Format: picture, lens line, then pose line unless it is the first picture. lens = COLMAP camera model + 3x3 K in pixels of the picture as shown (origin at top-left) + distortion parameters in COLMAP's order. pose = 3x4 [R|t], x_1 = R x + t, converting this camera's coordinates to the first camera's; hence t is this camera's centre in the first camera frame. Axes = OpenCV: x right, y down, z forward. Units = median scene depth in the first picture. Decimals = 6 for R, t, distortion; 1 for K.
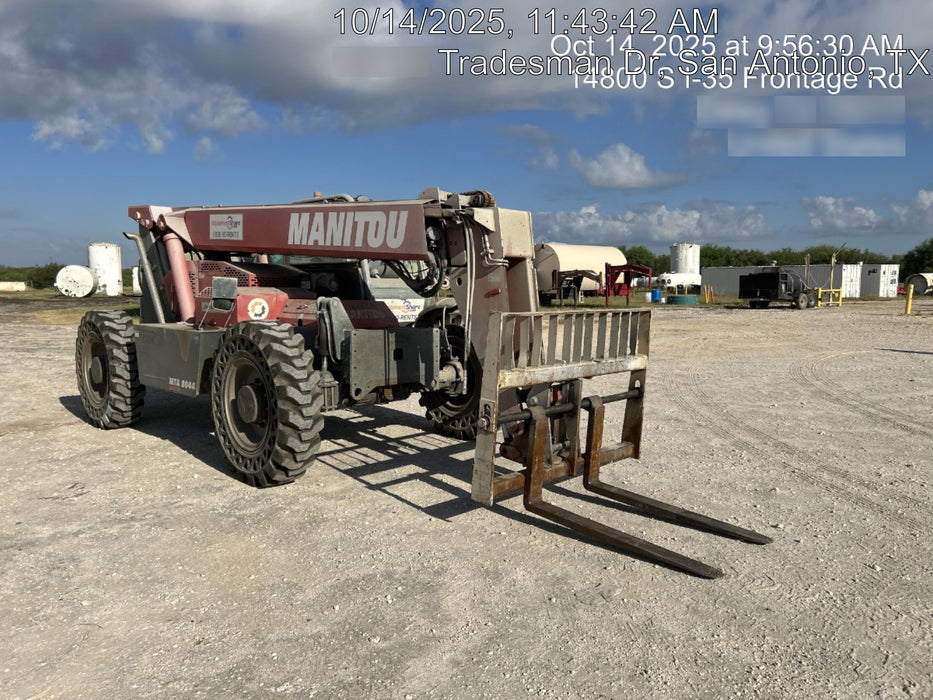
lens RADIAL K [[704.3, 0, 465.4], [0, 704.3, 345.8], [0, 0, 1]] dist [0.029108, -0.006923]
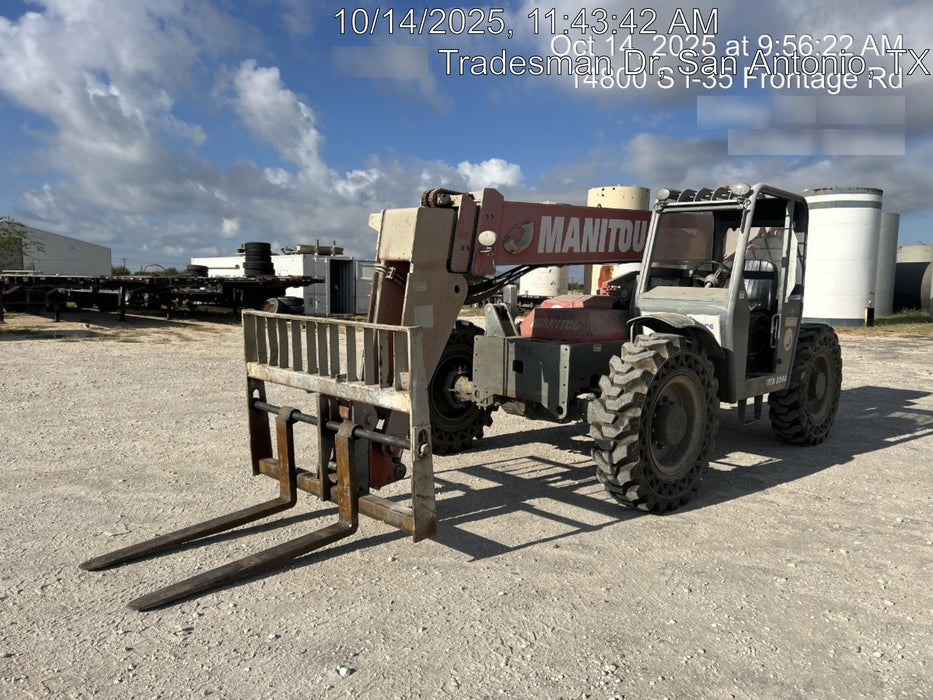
lens RADIAL K [[704.3, 0, 465.4], [0, 704.3, 345.8], [0, 0, 1]] dist [0.029108, -0.006923]
pose [[-0.005046, 0.089074, -0.996012, 0.832342], [-0.106960, 0.990263, 0.089102, -0.090795], [0.994250, 0.106983, 0.004530, 0.921443]]
